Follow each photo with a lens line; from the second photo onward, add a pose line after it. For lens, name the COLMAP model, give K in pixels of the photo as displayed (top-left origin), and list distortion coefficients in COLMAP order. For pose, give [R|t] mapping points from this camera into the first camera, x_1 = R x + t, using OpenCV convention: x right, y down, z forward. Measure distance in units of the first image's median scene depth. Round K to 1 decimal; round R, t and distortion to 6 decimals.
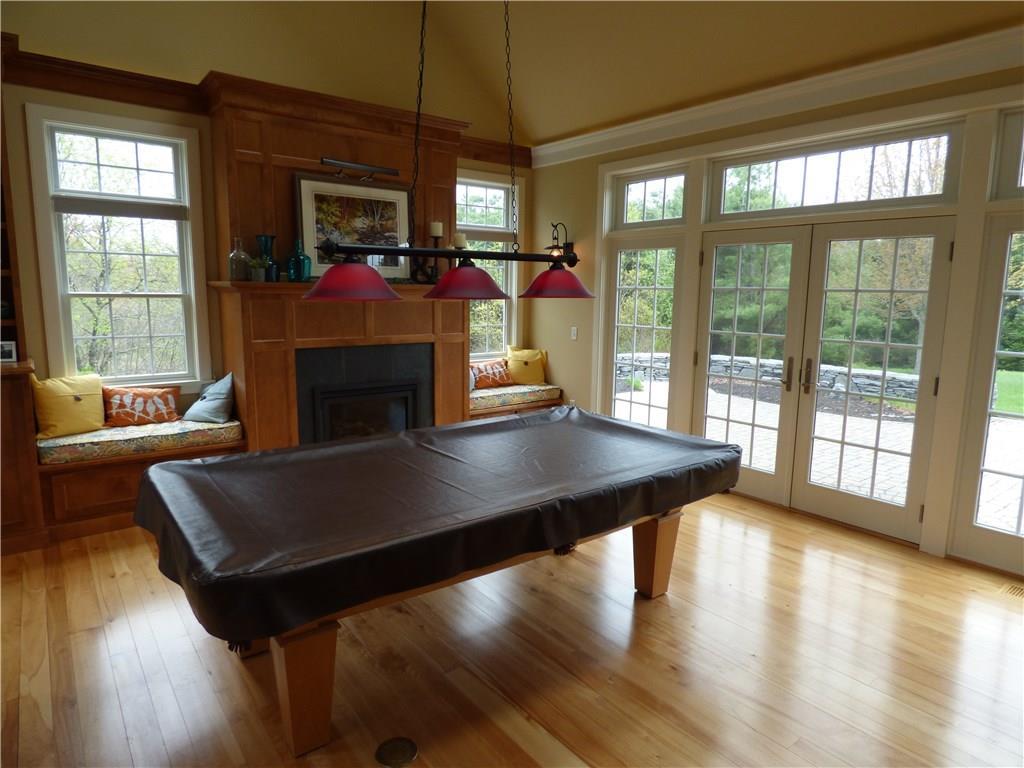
lens RADIAL K [[625.9, 0, 517.7], [0, 625.9, 386.8], [0, 0, 1]] dist [-0.032565, -0.001743]
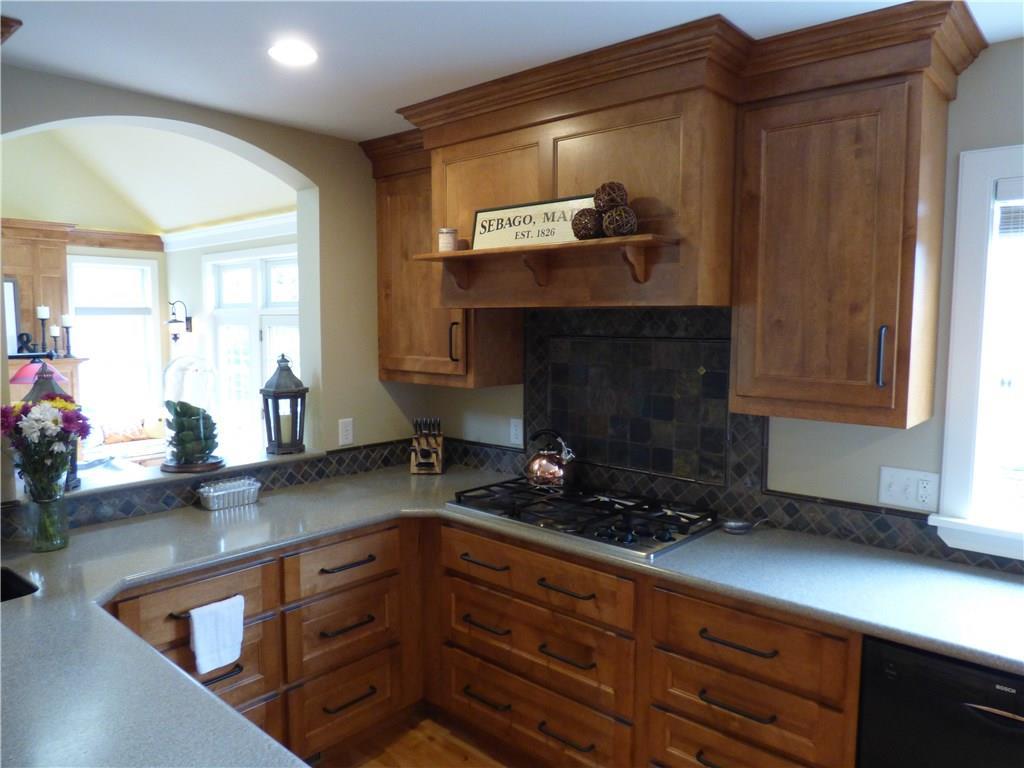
lens RADIAL K [[711.0, 0, 512.0], [0, 711.0, 384.0], [0, 0, 1]] dist [-0.002861, -0.001685]
pose [[0.982917, -0.027457, 0.181989, 0.546578], [0.038993, 0.997430, -0.060113, 0.001237], [-0.179871, 0.066183, 0.981461, -0.530968]]
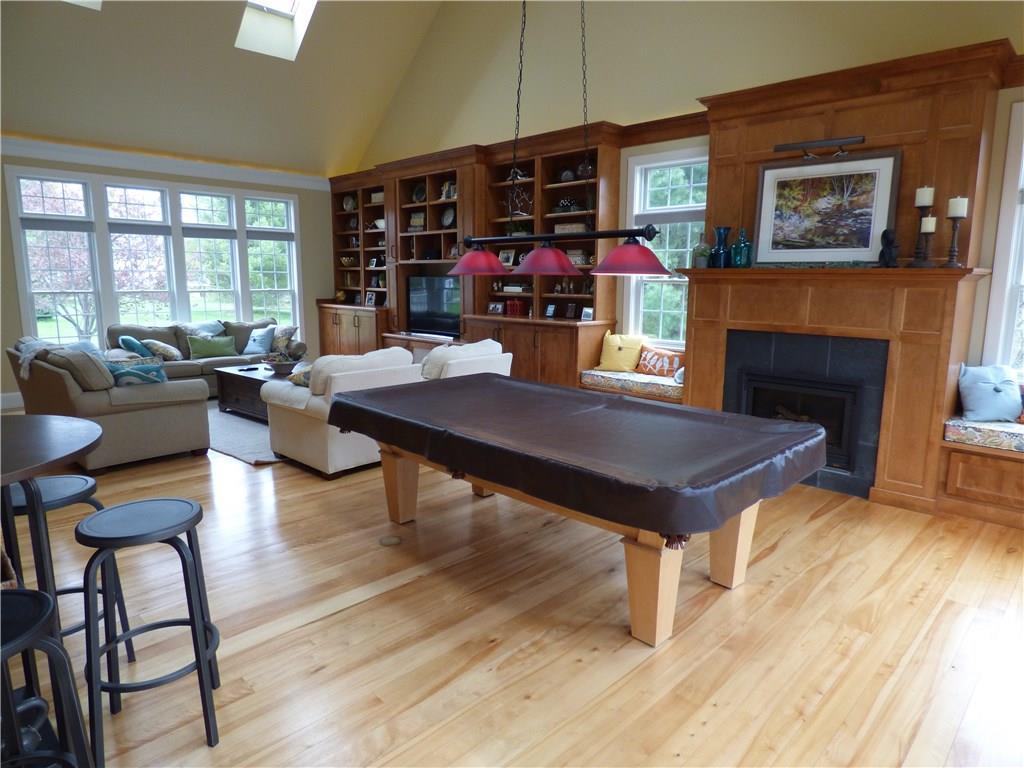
lens RADIAL K [[625.9, 0, 517.7], [0, 625.9, 386.8], [0, 0, 1]] dist [-0.032565, -0.001743]
pose [[0.135573, 0.154874, -0.978588, 0.643932], [-0.156508, 0.978653, 0.133202, -0.046442], [0.978328, 0.135098, 0.156918, 0.450077]]
